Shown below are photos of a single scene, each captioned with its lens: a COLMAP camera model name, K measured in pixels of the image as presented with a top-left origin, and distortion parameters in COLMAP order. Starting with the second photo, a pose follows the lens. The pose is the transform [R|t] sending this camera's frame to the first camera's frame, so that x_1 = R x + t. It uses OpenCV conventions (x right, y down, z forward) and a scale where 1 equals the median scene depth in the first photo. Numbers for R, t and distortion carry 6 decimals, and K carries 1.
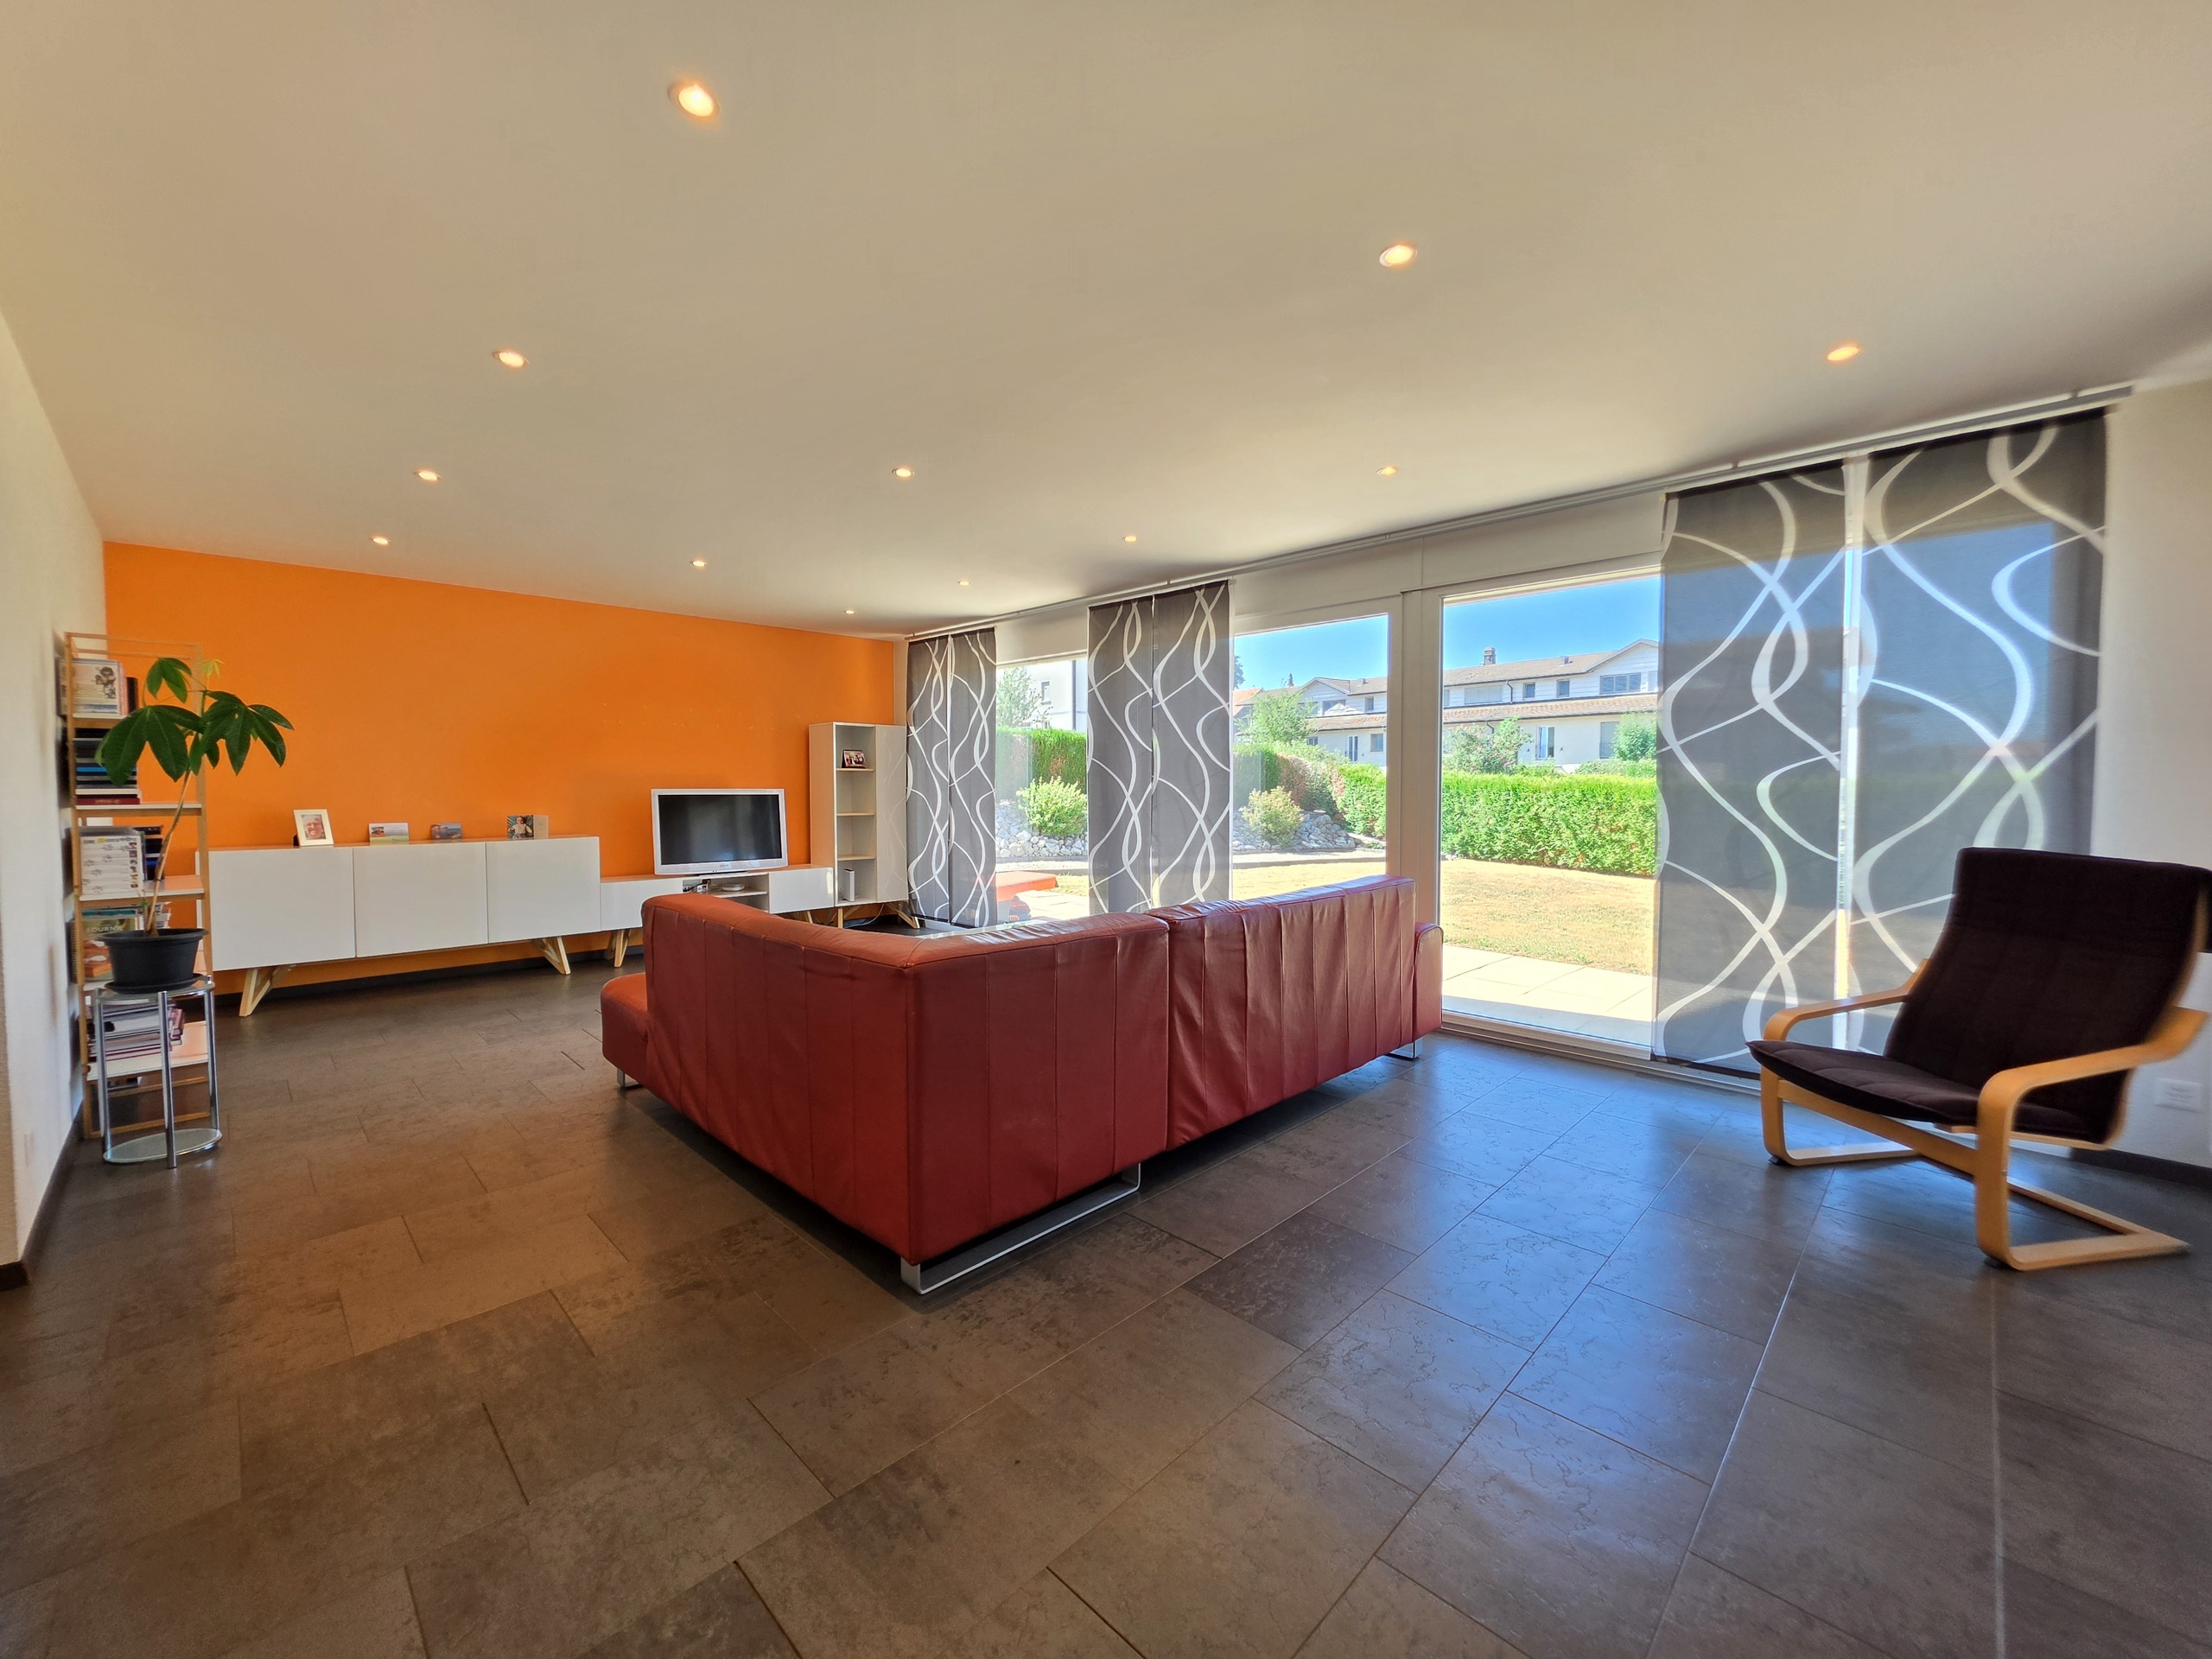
lens RADIAL K [[894.9, 0, 1117.6], [0, 894.9, 822.4], [0, 0, 1]] dist [-0.000283, 0.000037]
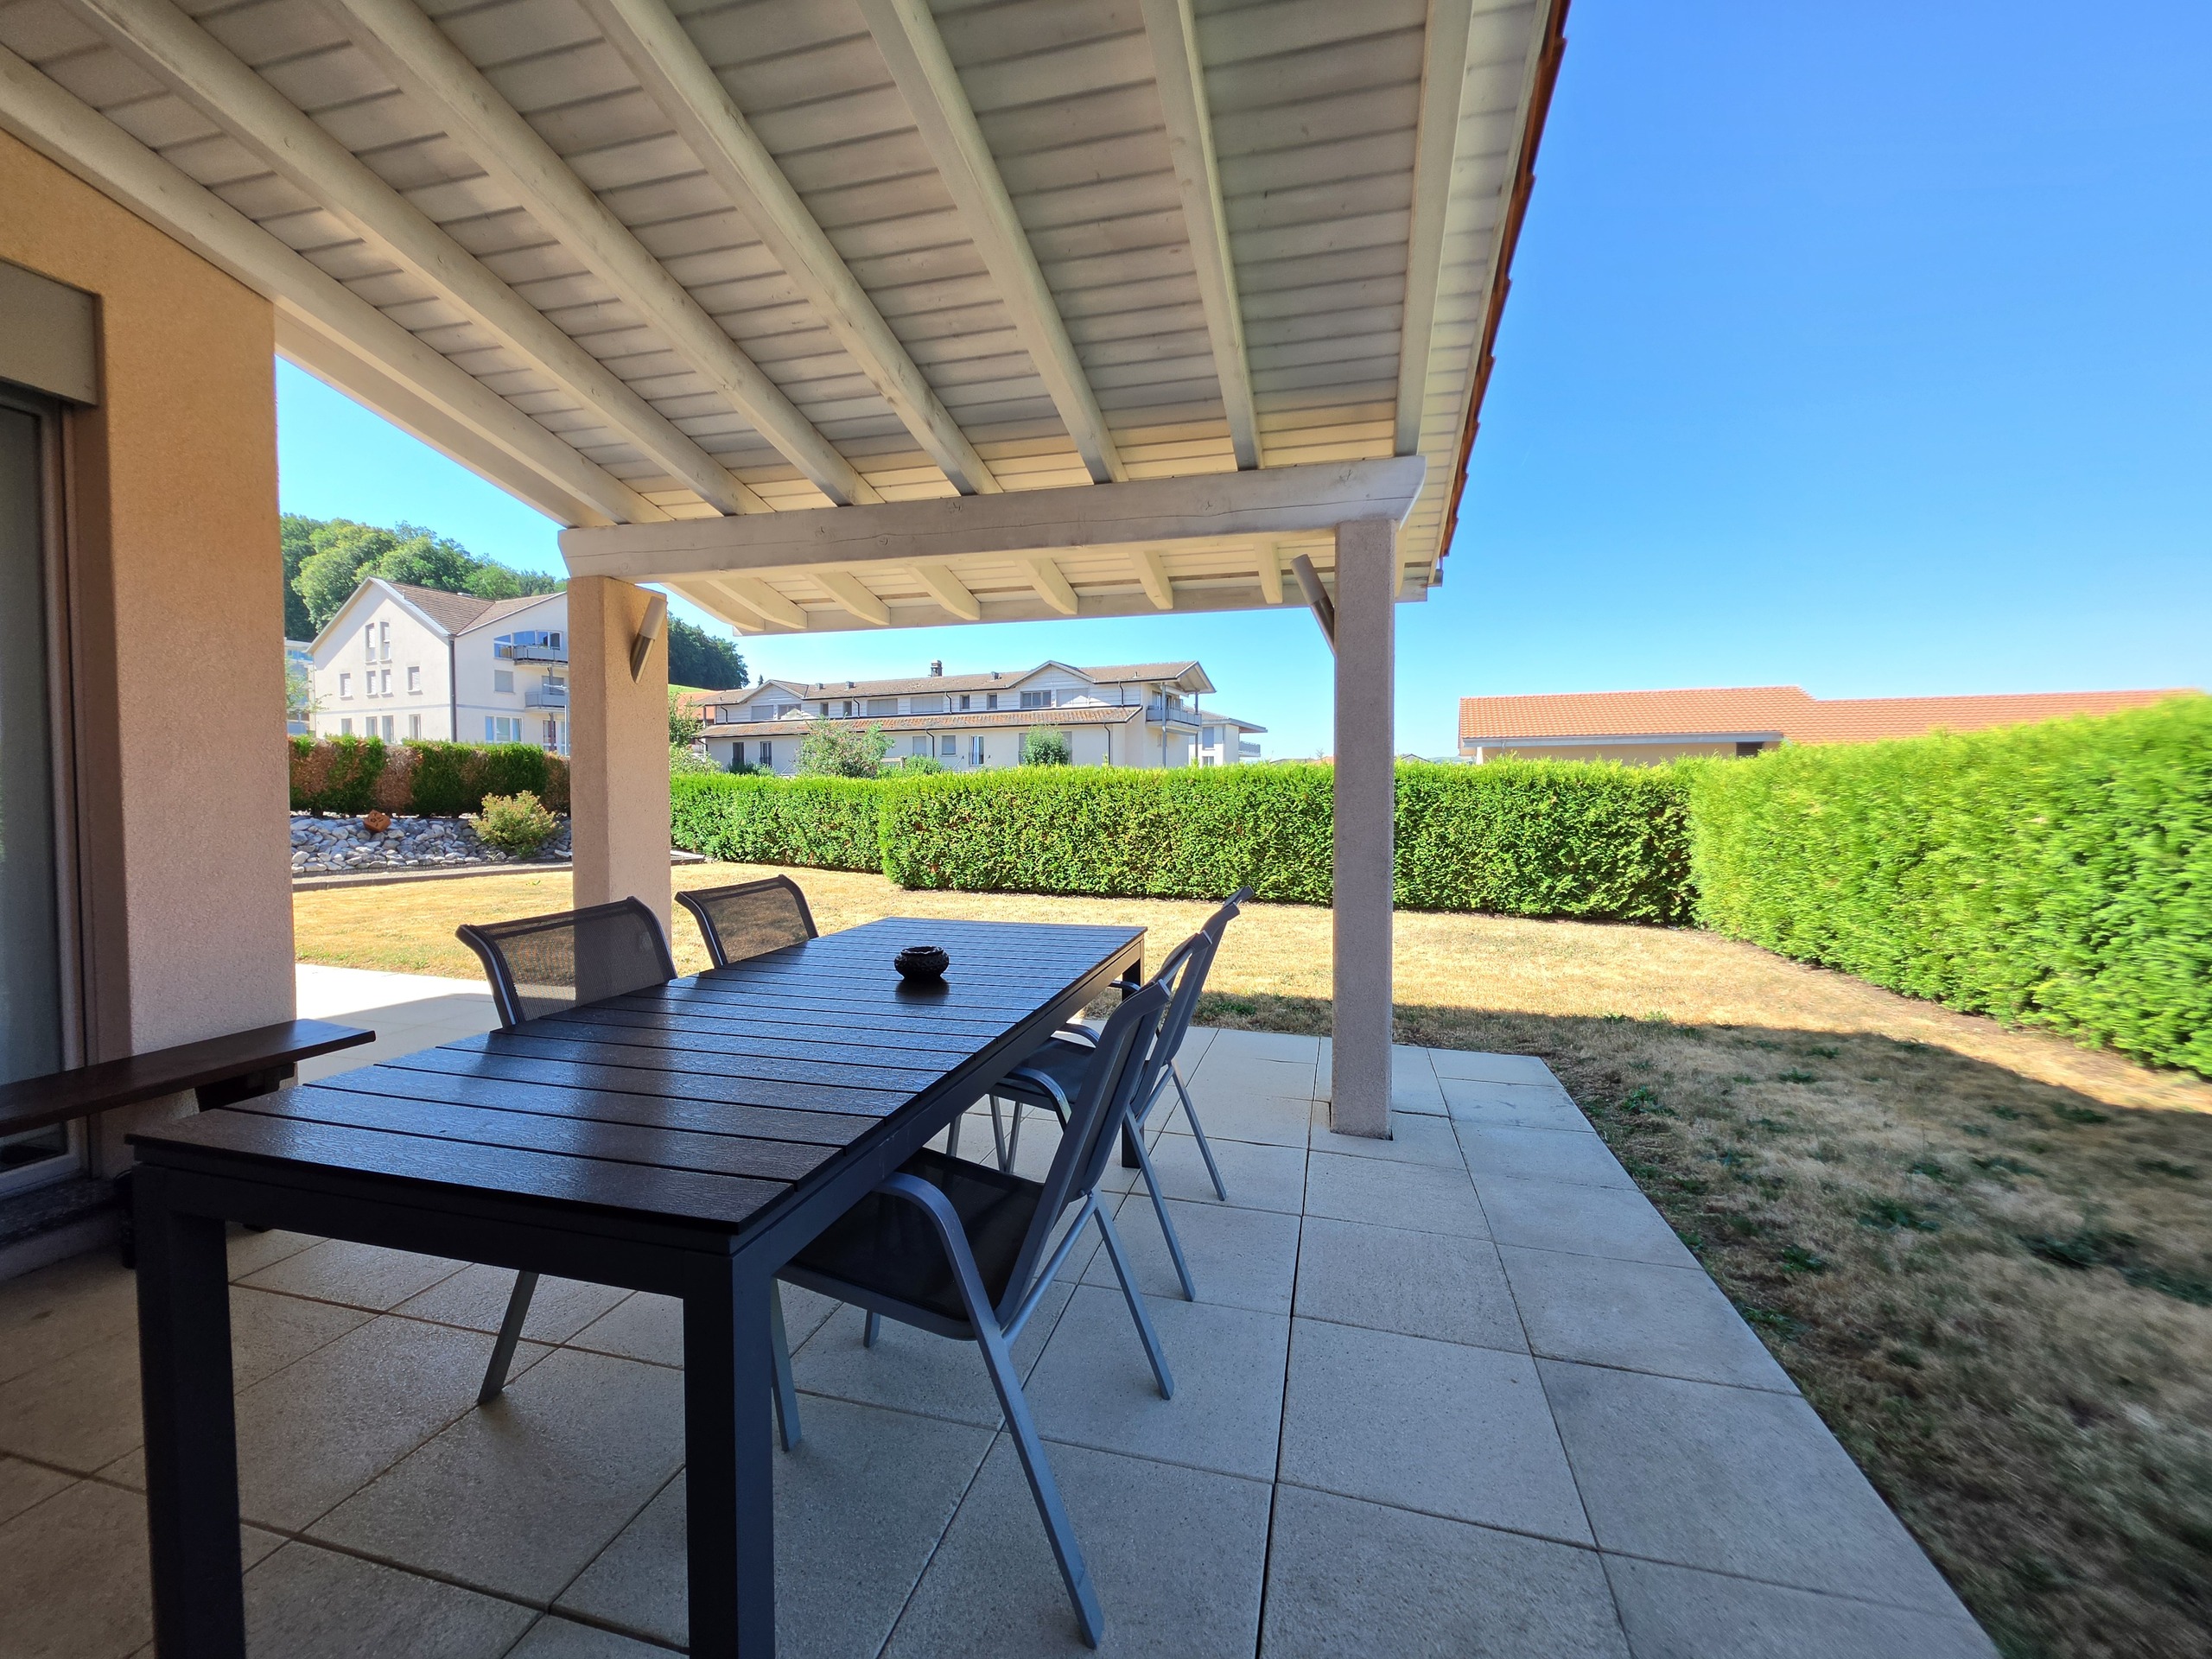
lens RADIAL K [[894.9, 0, 1103.9], [0, 894.9, 824.2], [0, 0, 1]] dist [-0.000283, 0.000037]
pose [[0.866970, -0.026082, 0.497677, 0.262248], [0.029160, 0.999574, 0.001589, 0.010290], [-0.497506, 0.013135, 0.867361, -0.060835]]
